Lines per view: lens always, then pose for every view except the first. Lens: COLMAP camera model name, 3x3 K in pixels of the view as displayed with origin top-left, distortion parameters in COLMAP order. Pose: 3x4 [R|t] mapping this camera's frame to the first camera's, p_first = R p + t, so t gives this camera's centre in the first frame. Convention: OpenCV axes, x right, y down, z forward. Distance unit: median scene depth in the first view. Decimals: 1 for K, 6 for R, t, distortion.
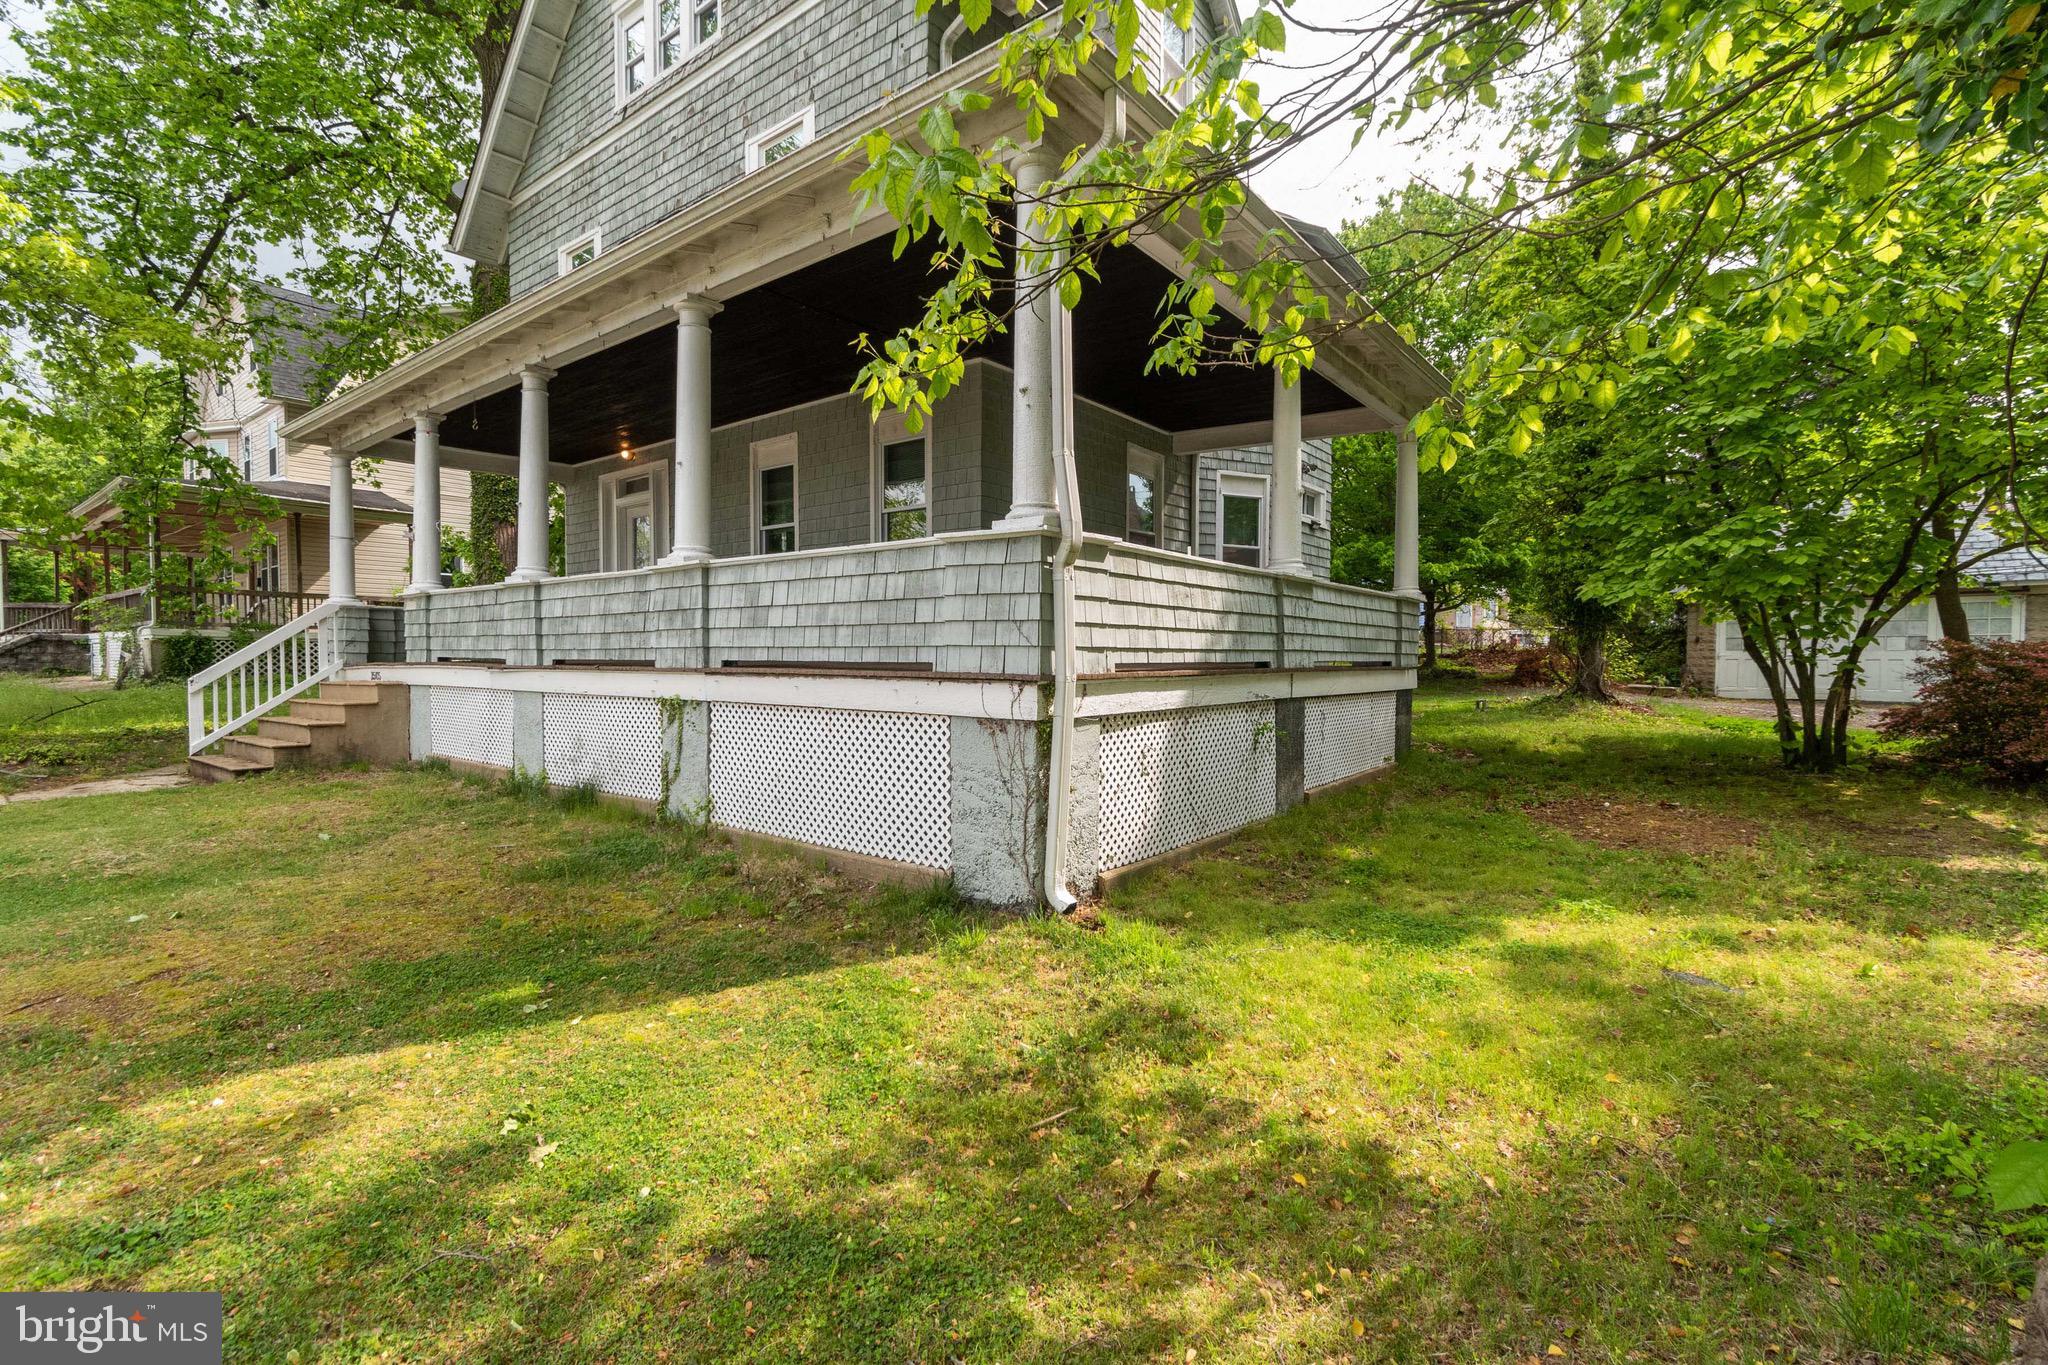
lens RADIAL K [[902.8, 0, 1034.1], [0, 902.8, 686.8], [0, 0, 1]] dist [0.001151, -0.000203]
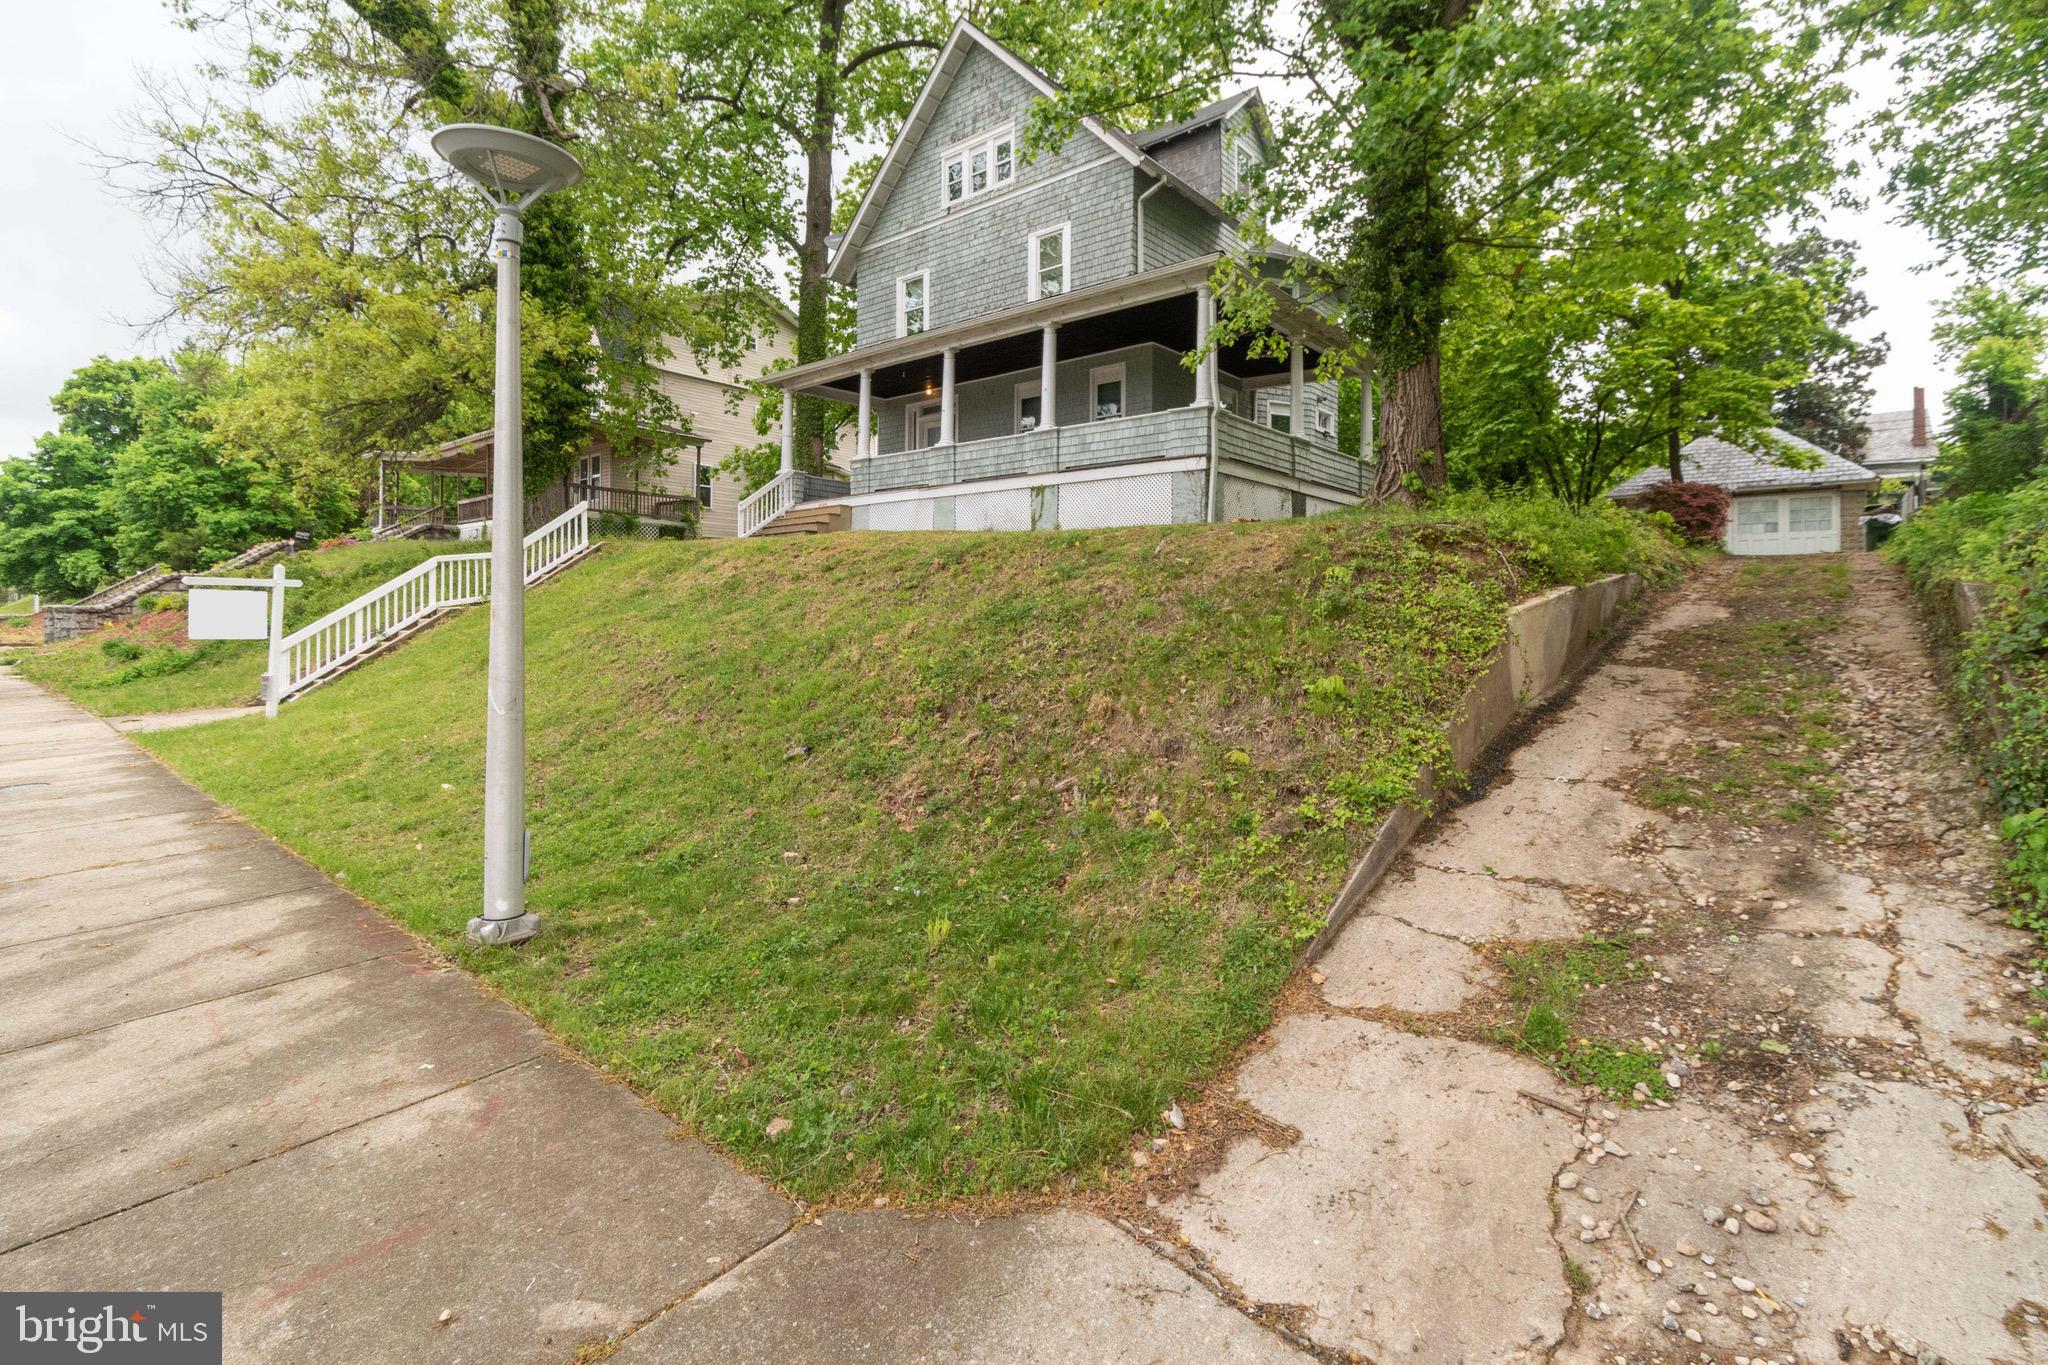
lens RADIAL K [[852.0, 0, 1069.7], [0, 852.0, 588.7], [0, 0, 1]] dist [0.001314, 0.000080]
pose [[0.999469, 0.005261, -0.032160, -0.231092], [-0.006531, 0.999198, -0.039517, 0.358845], [0.031926, 0.039706, 0.998701, -1.197674]]
